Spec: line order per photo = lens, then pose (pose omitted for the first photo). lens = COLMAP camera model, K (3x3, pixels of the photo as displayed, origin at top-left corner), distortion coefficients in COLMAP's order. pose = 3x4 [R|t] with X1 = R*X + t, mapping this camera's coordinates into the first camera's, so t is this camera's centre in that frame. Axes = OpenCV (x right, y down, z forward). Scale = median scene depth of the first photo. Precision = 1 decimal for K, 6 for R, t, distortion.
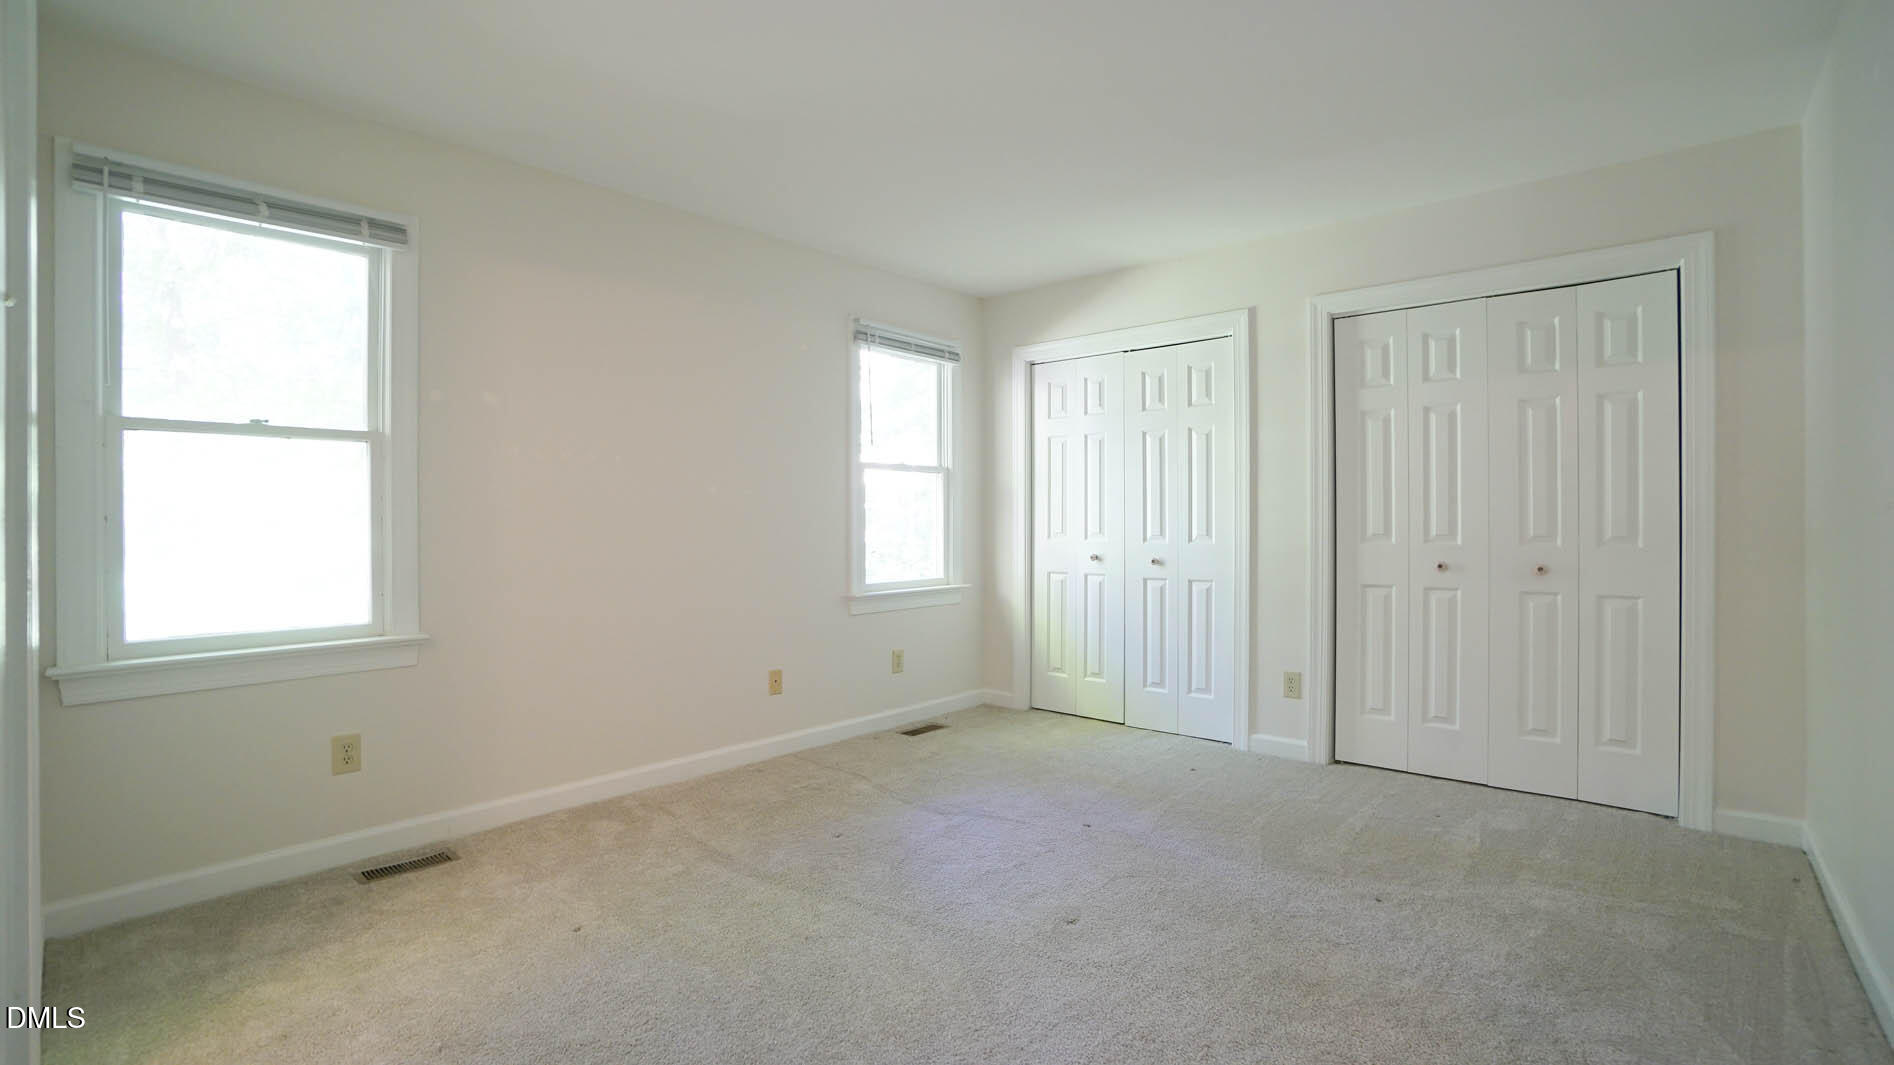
lens RADIAL K [[861.3, 0, 932.8], [0, 861.3, 534.7], [0, 0, 1]] dist [-0.034660, 0.005194]
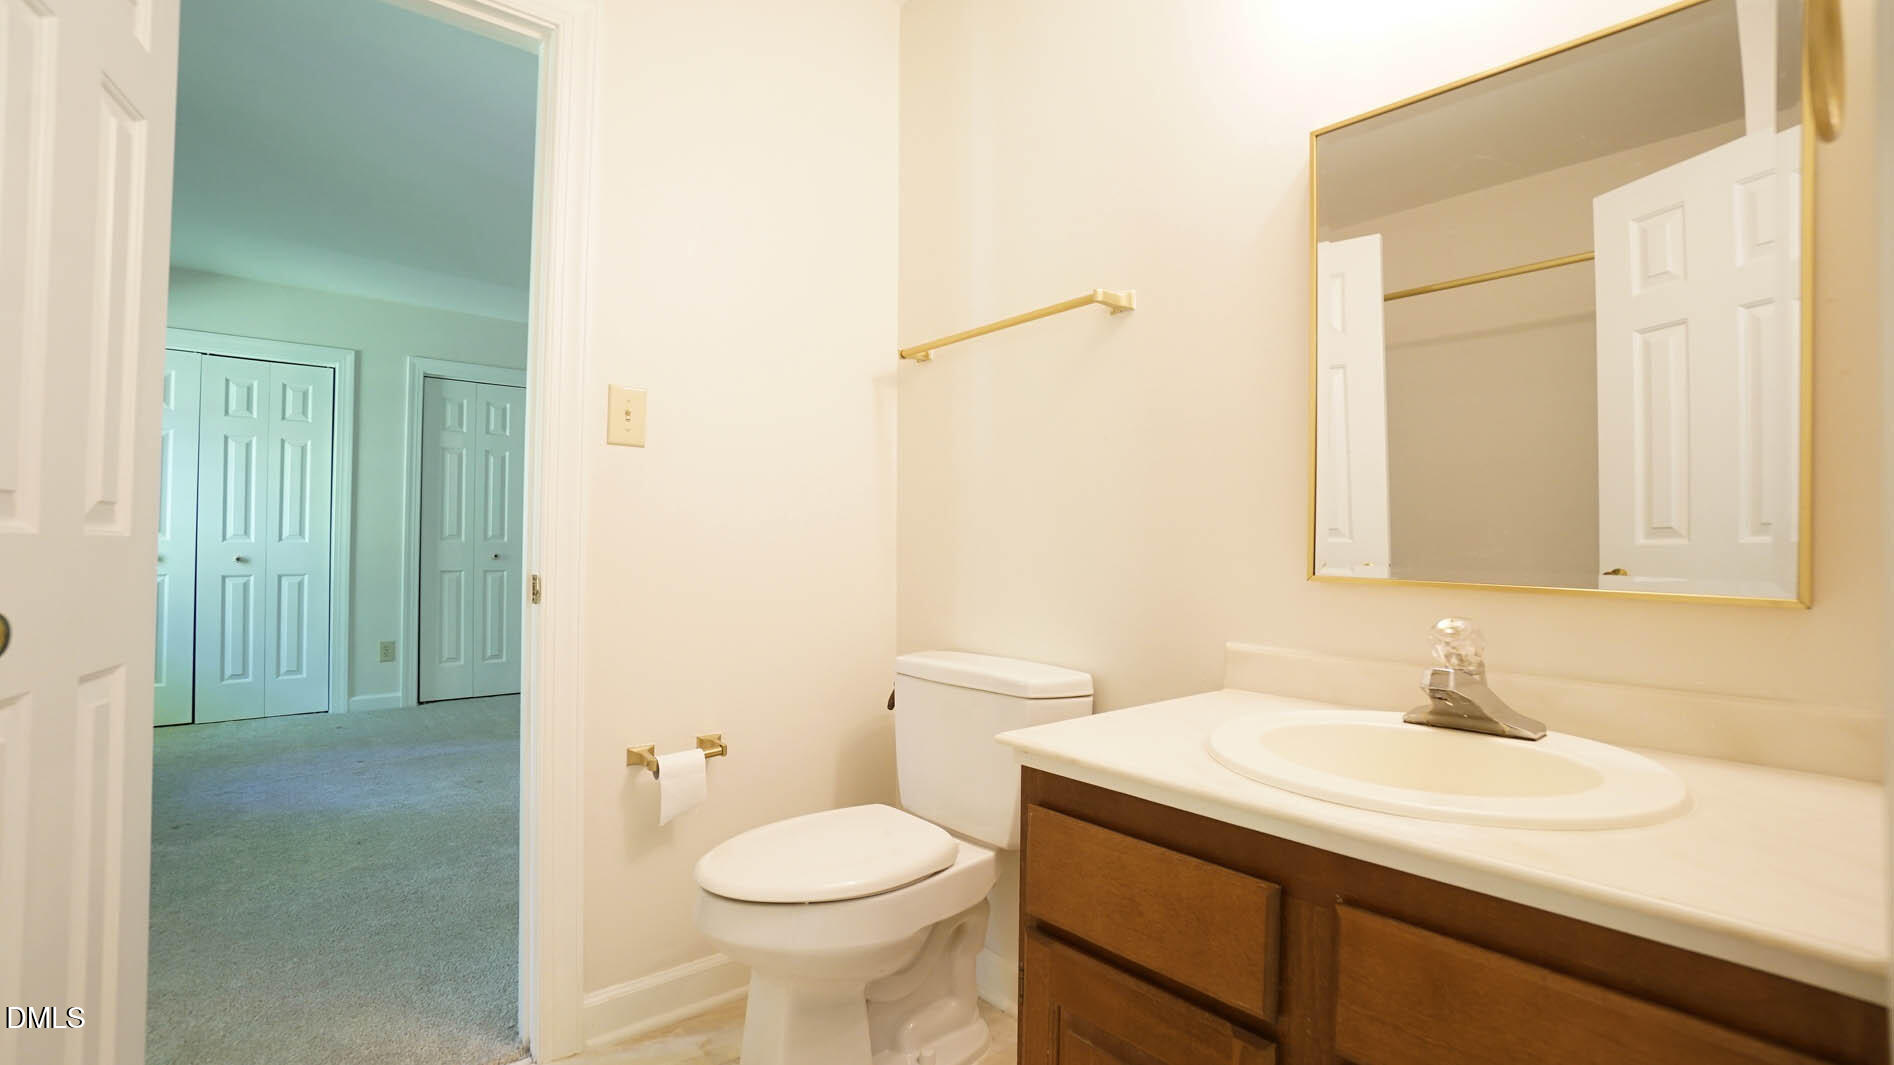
lens RADIAL K [[861.3, 0, 950.1], [0, 861.3, 528.5], [0, 0, 1]] dist [-0.034660, 0.005194]
pose [[0.115990, 0.012109, 0.993177, -0.739716], [-0.004428, 0.999922, -0.011674, 0.001269], [-0.993240, -0.003044, 0.116035, 0.009214]]
